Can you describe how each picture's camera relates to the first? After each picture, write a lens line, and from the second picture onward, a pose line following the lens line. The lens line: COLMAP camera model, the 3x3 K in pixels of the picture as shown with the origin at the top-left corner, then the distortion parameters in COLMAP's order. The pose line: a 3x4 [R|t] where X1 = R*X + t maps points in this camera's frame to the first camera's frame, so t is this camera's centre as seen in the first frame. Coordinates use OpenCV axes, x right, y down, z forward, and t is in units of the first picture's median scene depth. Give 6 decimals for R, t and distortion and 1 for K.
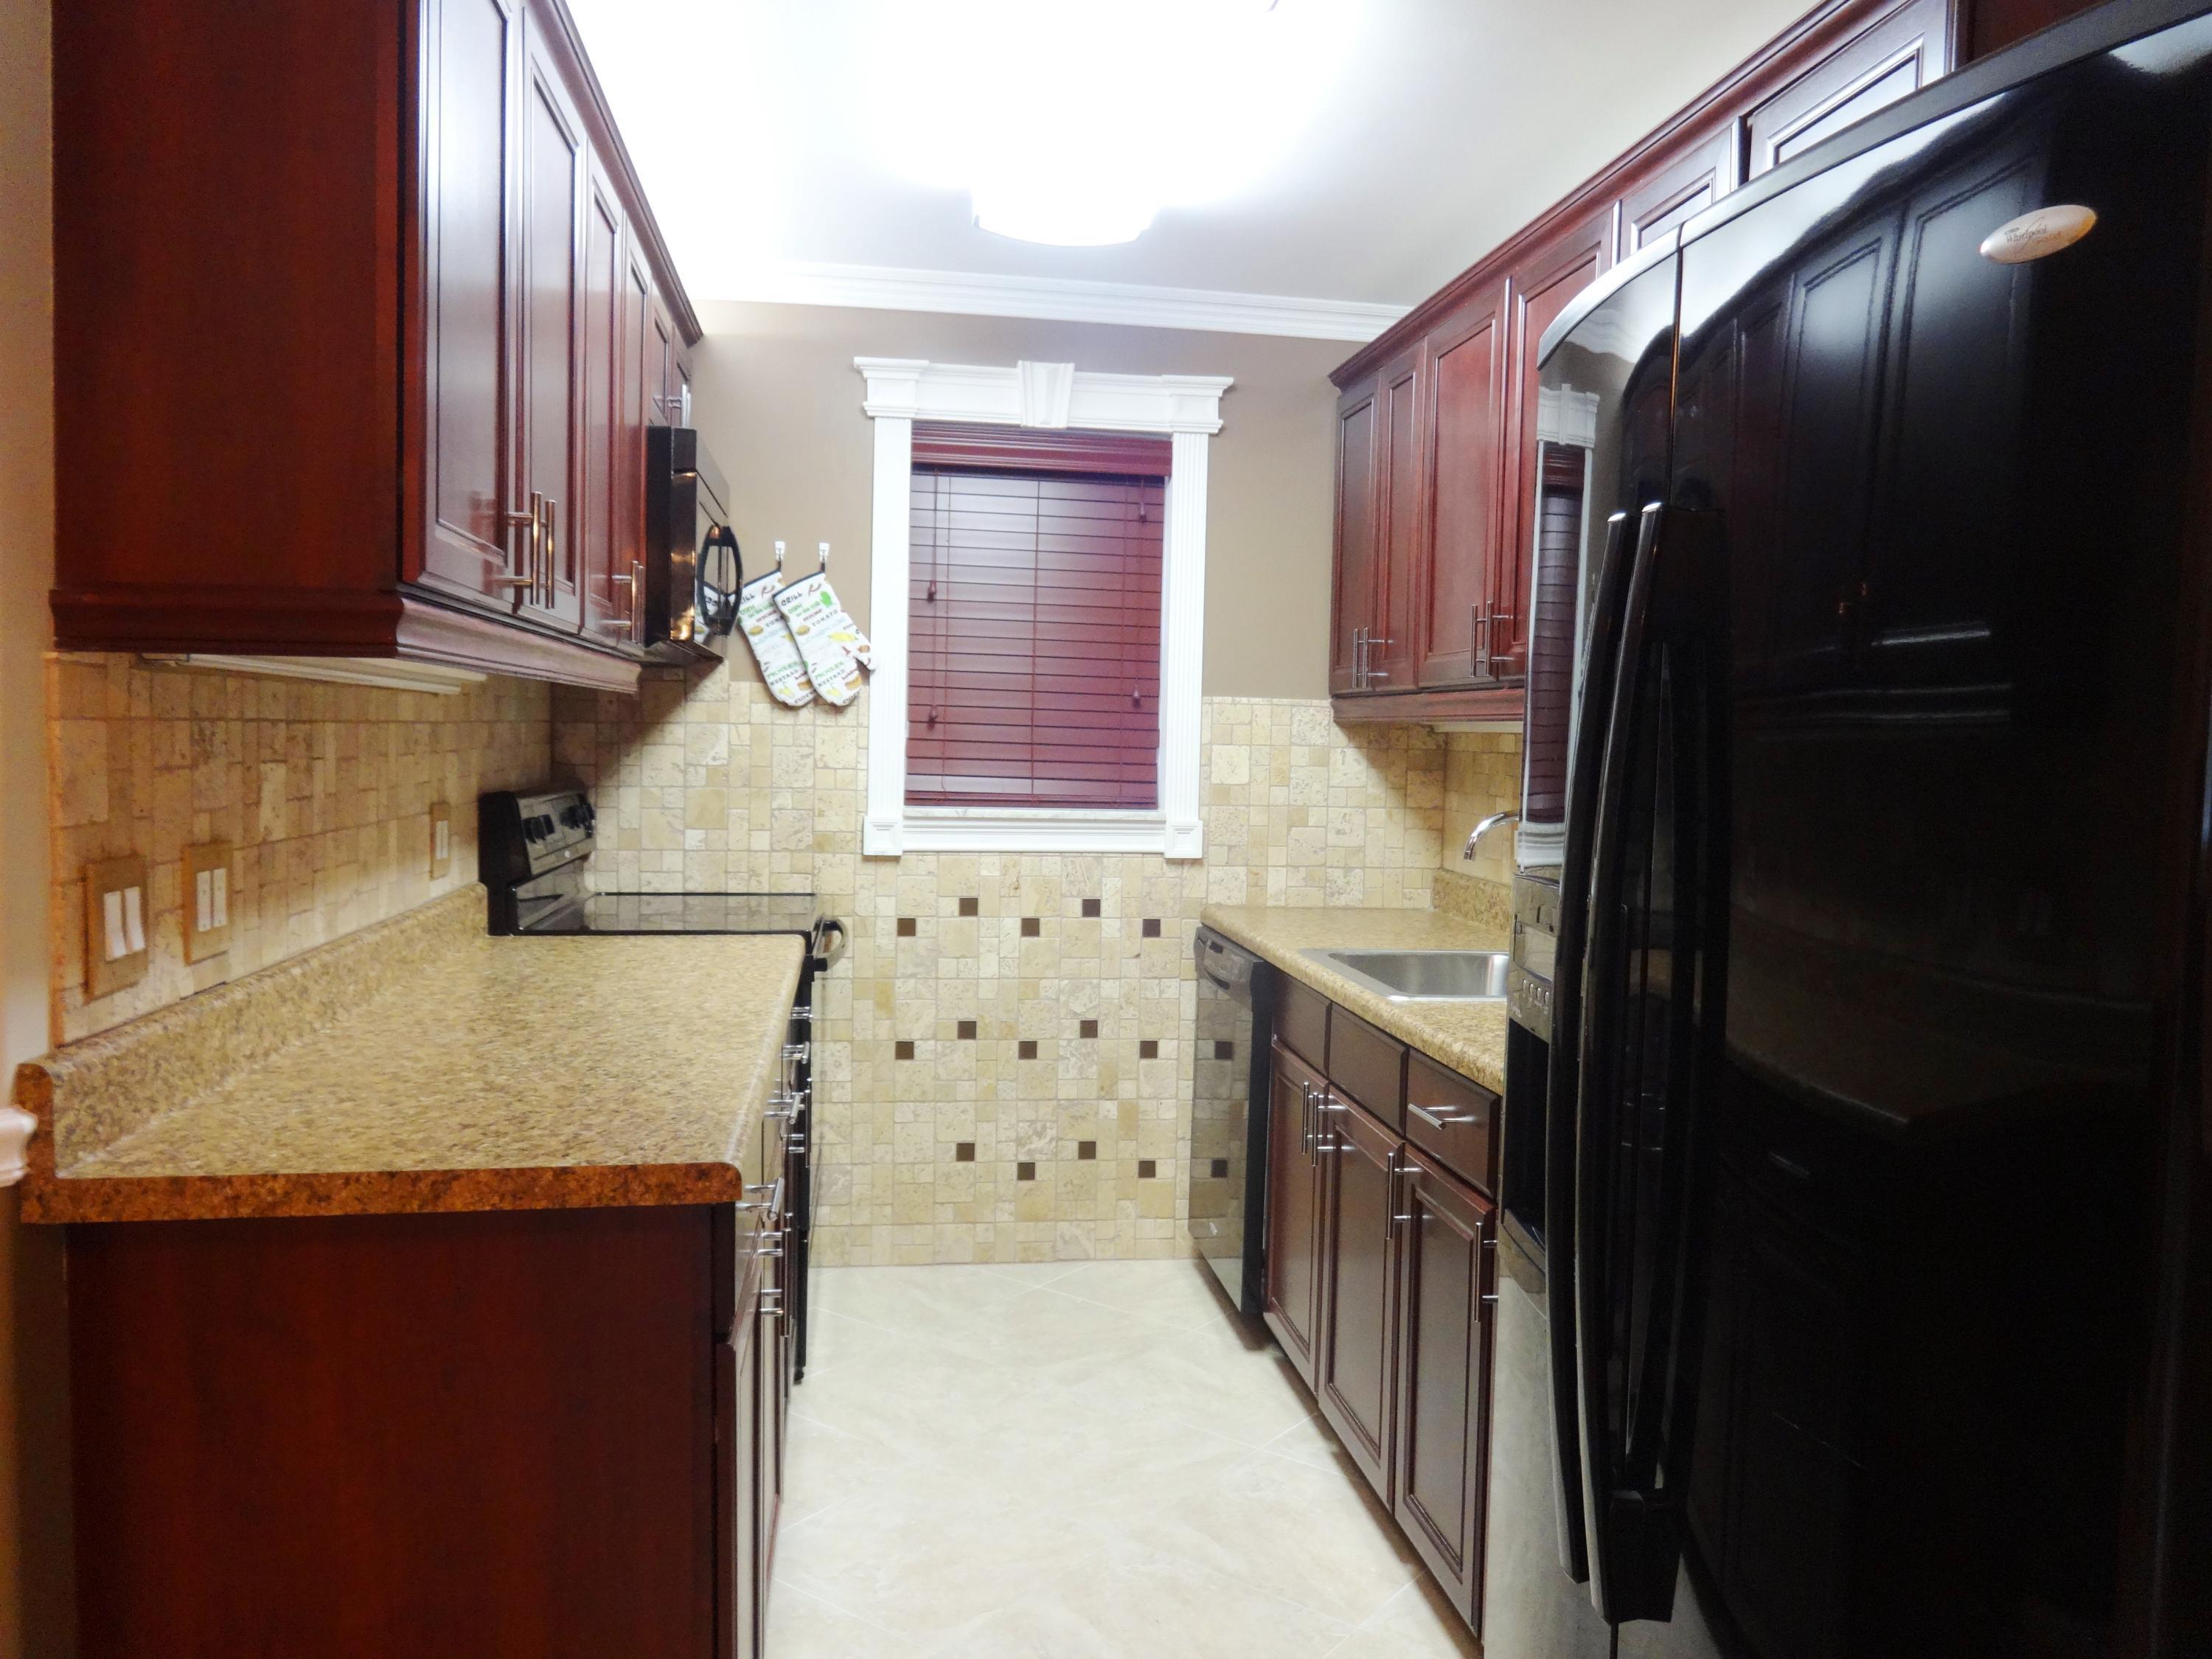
lens RADIAL K [[1660.7, 0, 1106.0], [0, 1660.7, 829.5], [0, 0, 1]] dist [-0.006302, -0.002307]
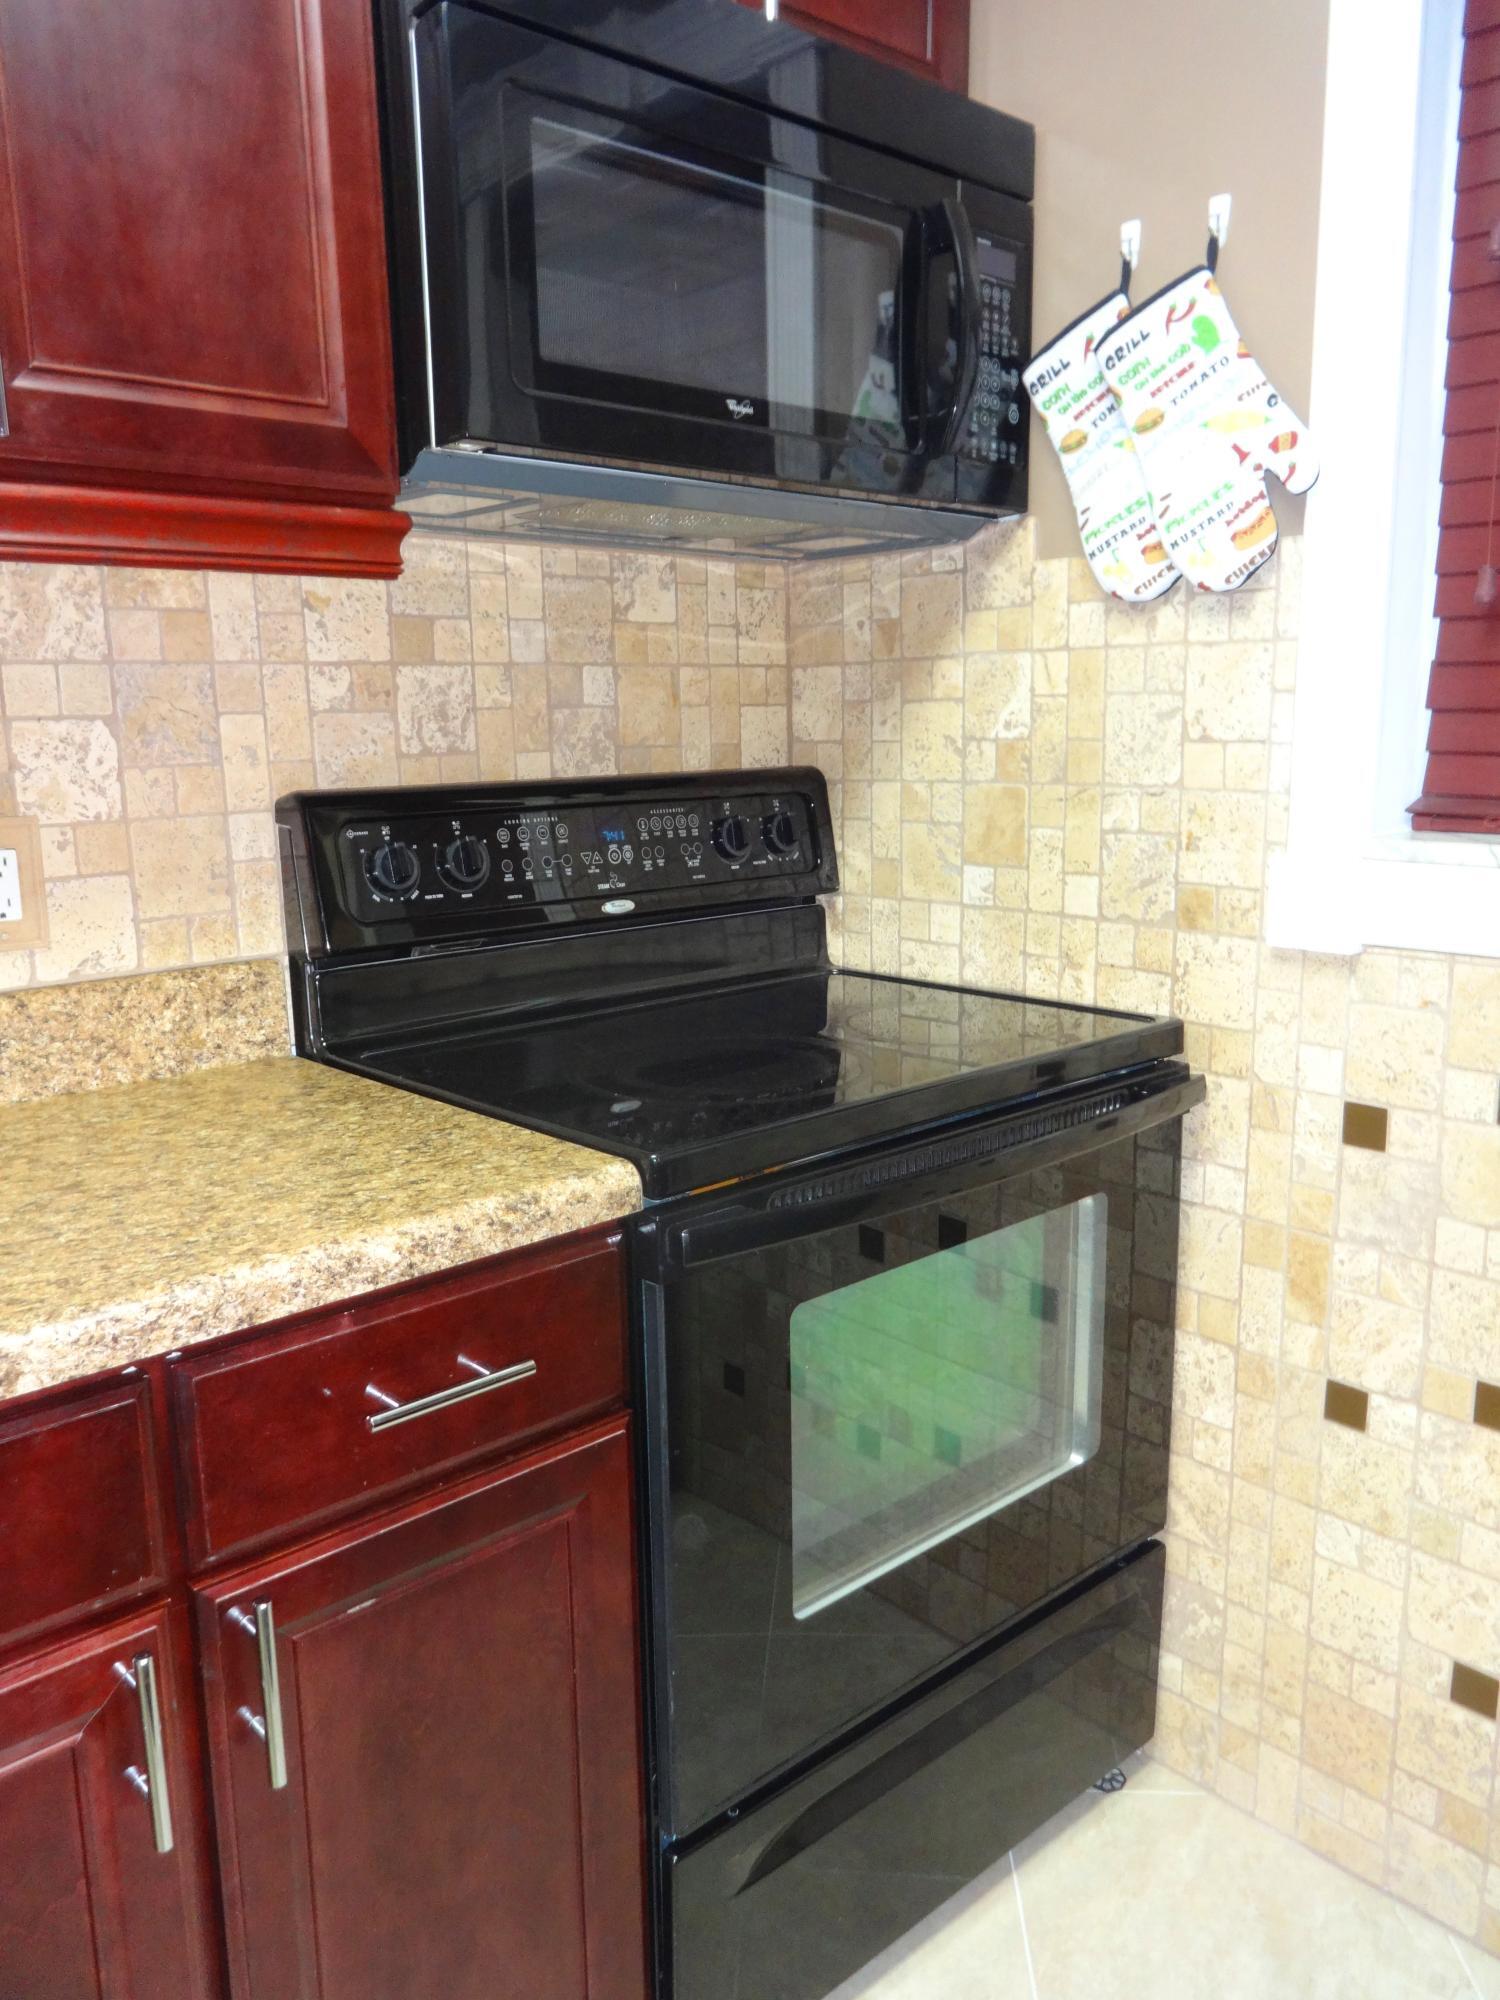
lens RADIAL K [[1501.5, 0, 750.0], [0, 1501.5, 1000.0], [0, 0, 1]] dist [-0.006302, -0.002307]
pose [[0.552628, 0.126650, -0.823749, 0.099223], [-0.016805, 0.989879, 0.140918, -0.022696], [0.833259, -0.064032, 0.549163, 0.666584]]
